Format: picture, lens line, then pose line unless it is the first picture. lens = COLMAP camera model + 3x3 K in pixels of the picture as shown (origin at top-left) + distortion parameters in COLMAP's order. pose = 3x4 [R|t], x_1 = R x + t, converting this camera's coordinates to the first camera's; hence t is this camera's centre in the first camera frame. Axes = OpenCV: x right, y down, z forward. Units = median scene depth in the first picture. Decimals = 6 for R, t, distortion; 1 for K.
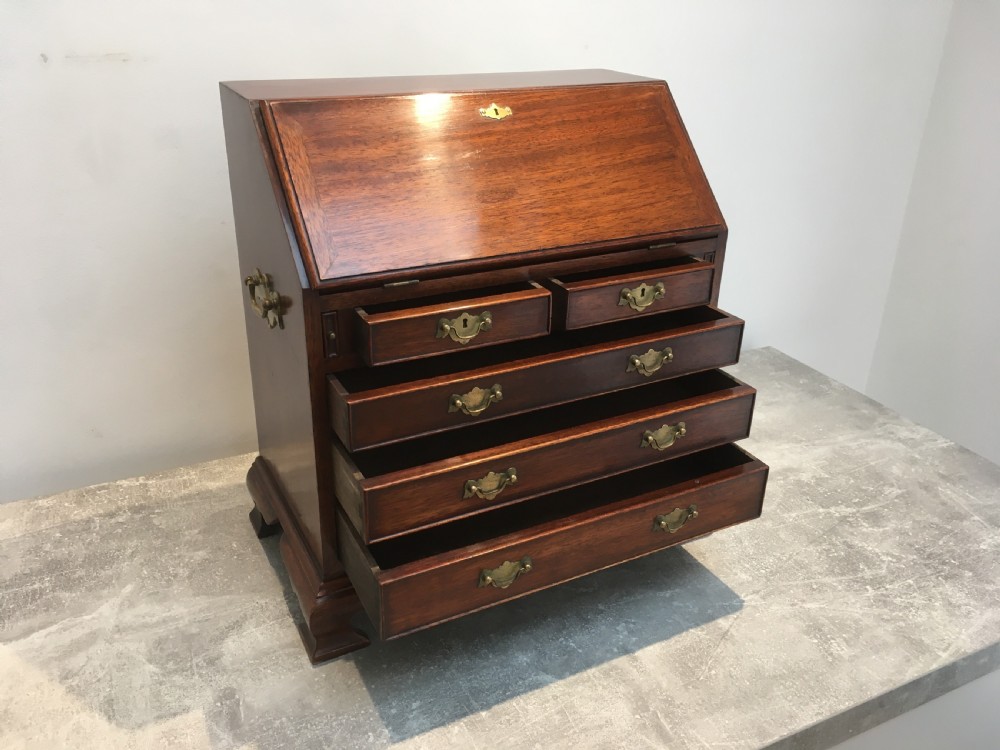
lens RADIAL K [[852.8, 0, 499.8], [0, 852.8, 370.7], [0, 0, 1]] dist [0.083783, -0.115957]
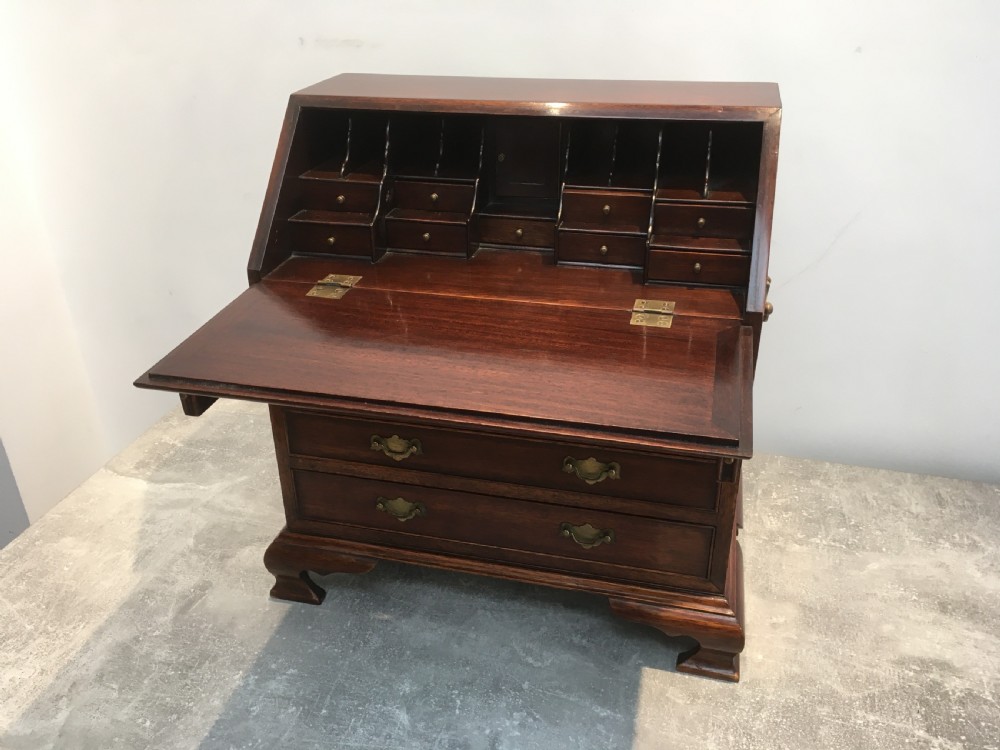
lens RADIAL K [[852.8, 0, 499.8], [0, 852.8, 370.7], [0, 0, 1]] dist [0.083783, -0.115957]
pose [[0.744757, 0.279585, -0.605945, 0.546184], [-0.254530, 0.958374, 0.129358, -0.148561], [0.616888, 0.057892, 0.784919, 0.255070]]
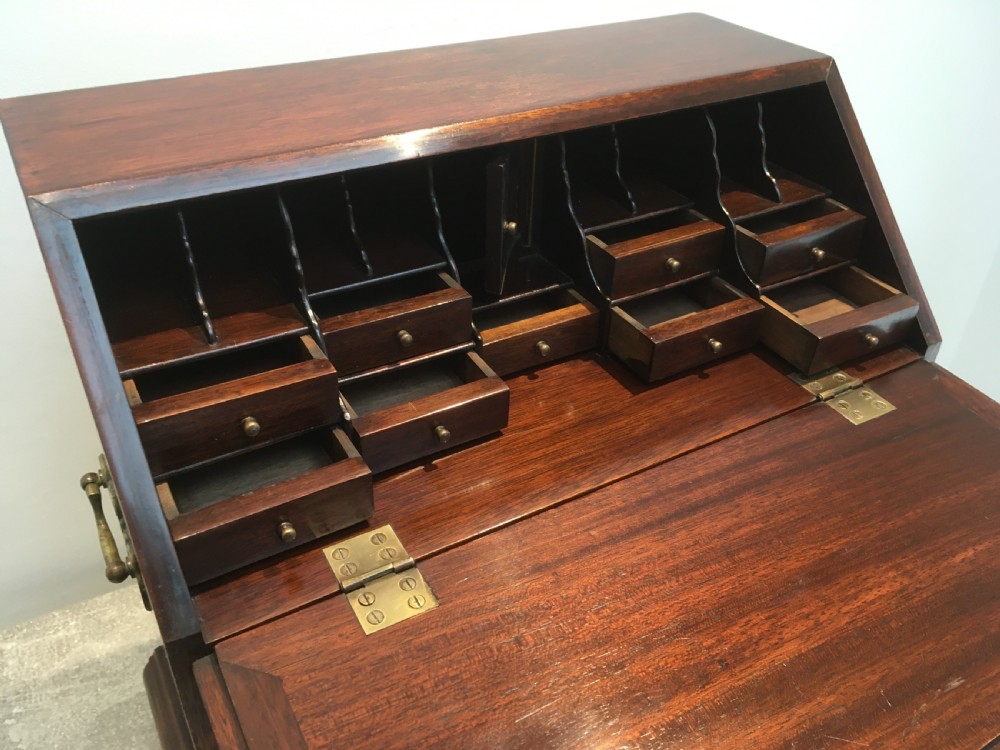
lens RADIAL K [[852.8, 0, 499.8], [0, 852.8, 370.7], [0, 0, 1]] dist [0.083783, -0.115957]
pose [[0.999061, -0.019771, 0.038550, -0.049418], [0.012466, 0.983353, 0.181279, -0.244256], [-0.041492, -0.180628, 0.982676, 0.426261]]
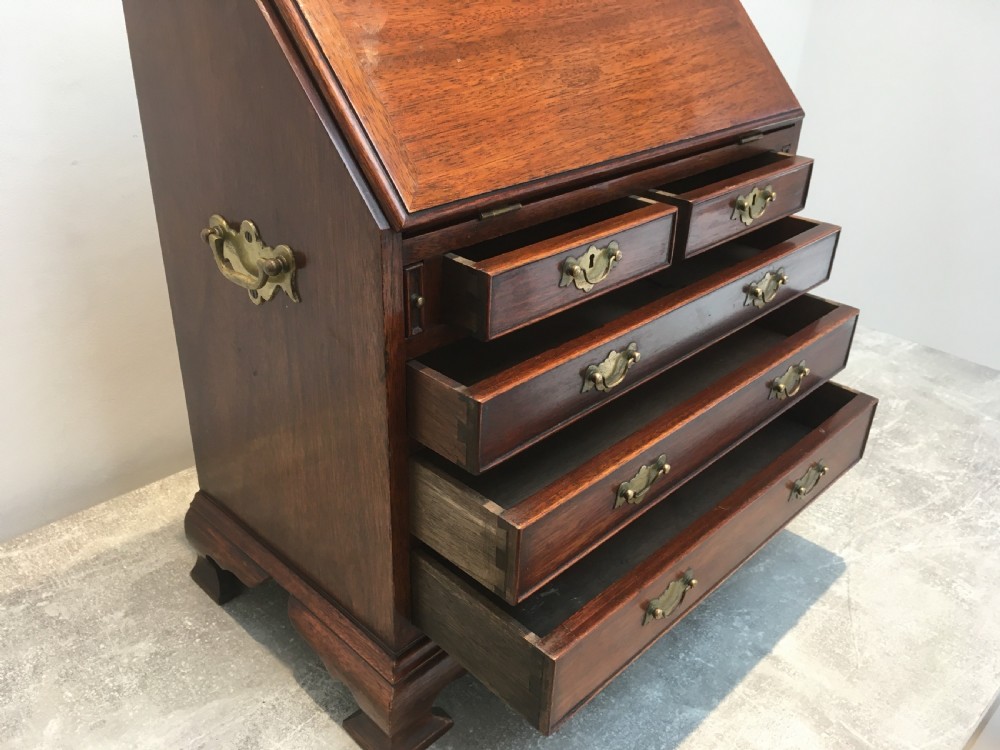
lens RADIAL K [[852.8, 0, 499.8], [0, 852.8, 370.7], [0, 0, 1]] dist [0.083783, -0.115957]
pose [[0.950743, -0.139799, 0.276665, -0.252075], [0.123129, 0.989413, 0.076825, -0.024164], [-0.284476, -0.038975, 0.957891, 0.285859]]
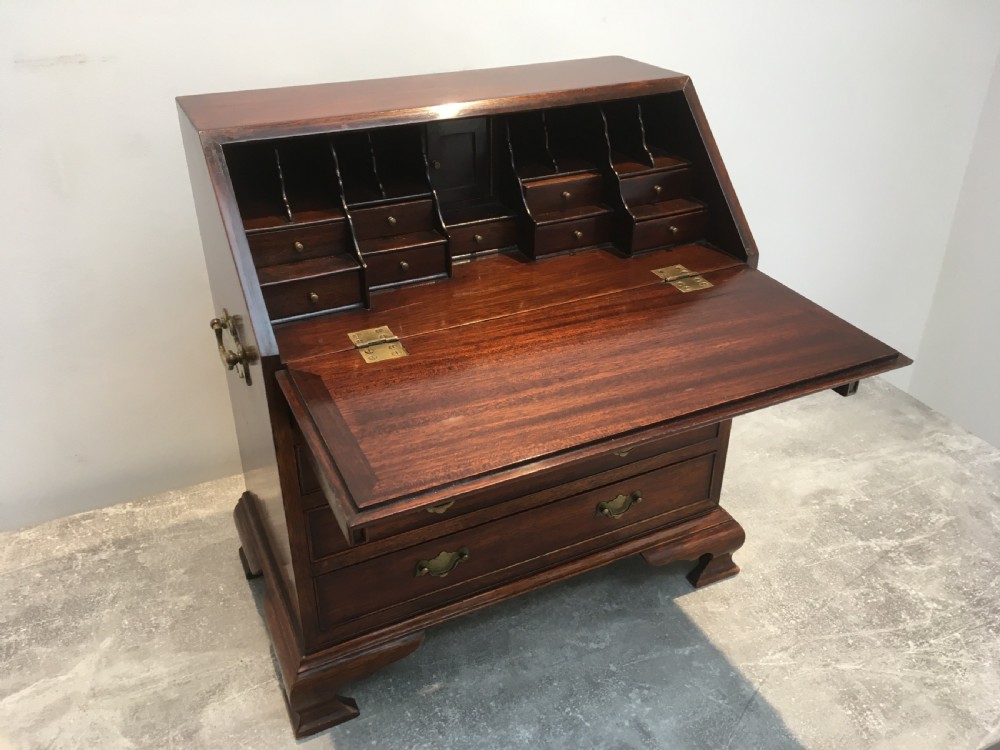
lens RADIAL K [[852.8, 0, 499.8], [0, 852.8, 370.7], [0, 0, 1]] dist [0.083783, -0.115957]
pose [[0.999103, -0.005582, -0.041979, 0.037647], [0.008923, 0.996768, 0.079831, -0.113623], [0.041398, -0.080134, 0.995924, 0.105672]]
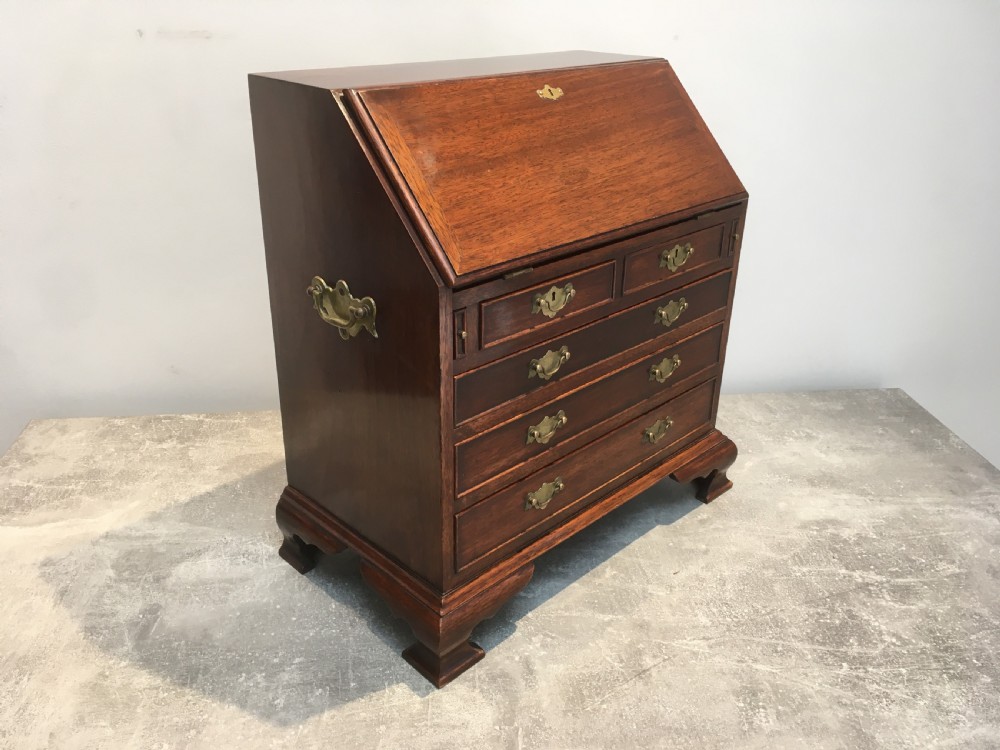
lens RADIAL K [[852.8, 0, 499.8], [0, 852.8, 370.7], [0, 0, 1]] dist [0.083783, -0.115957]
pose [[0.940933, 0.137457, -0.309436, 0.341681], [-0.140279, 0.990024, 0.013227, -0.001167], [0.308167, 0.030962, 0.950828, 0.073088]]
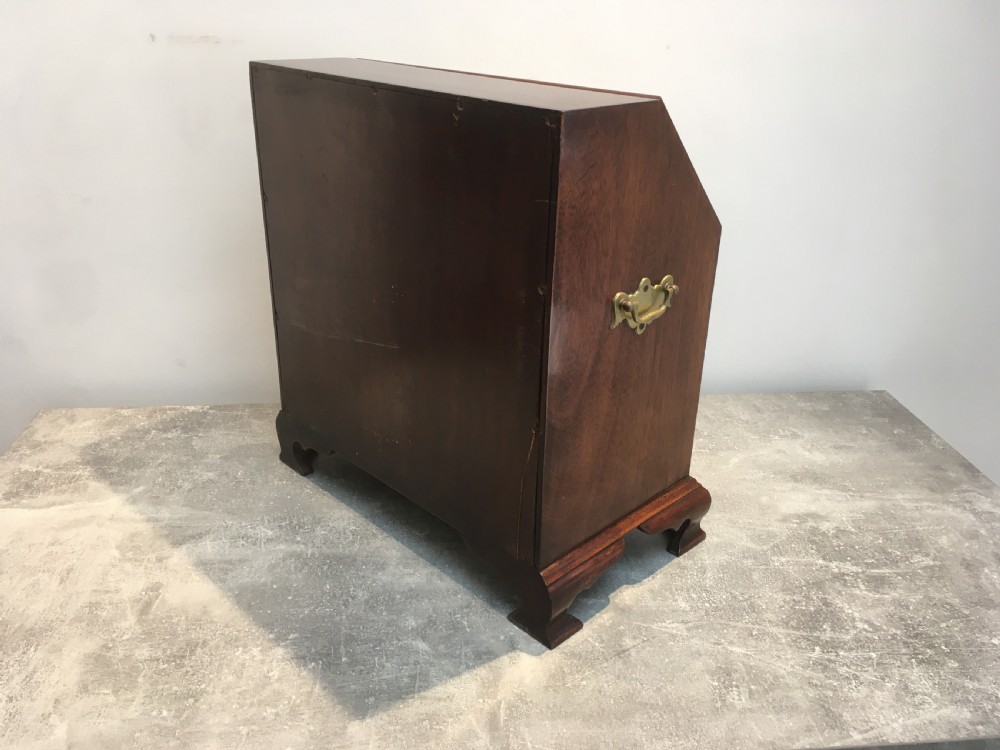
lens RADIAL K [[852.8, 0, 499.8], [0, 852.8, 370.7], [0, 0, 1]] dist [0.083783, -0.115957]
pose [[0.936935, 0.146396, -0.317367, 0.373598], [-0.152851, 0.988238, 0.004608, 0.014086], [0.314309, 0.044192, 0.948292, 0.040656]]
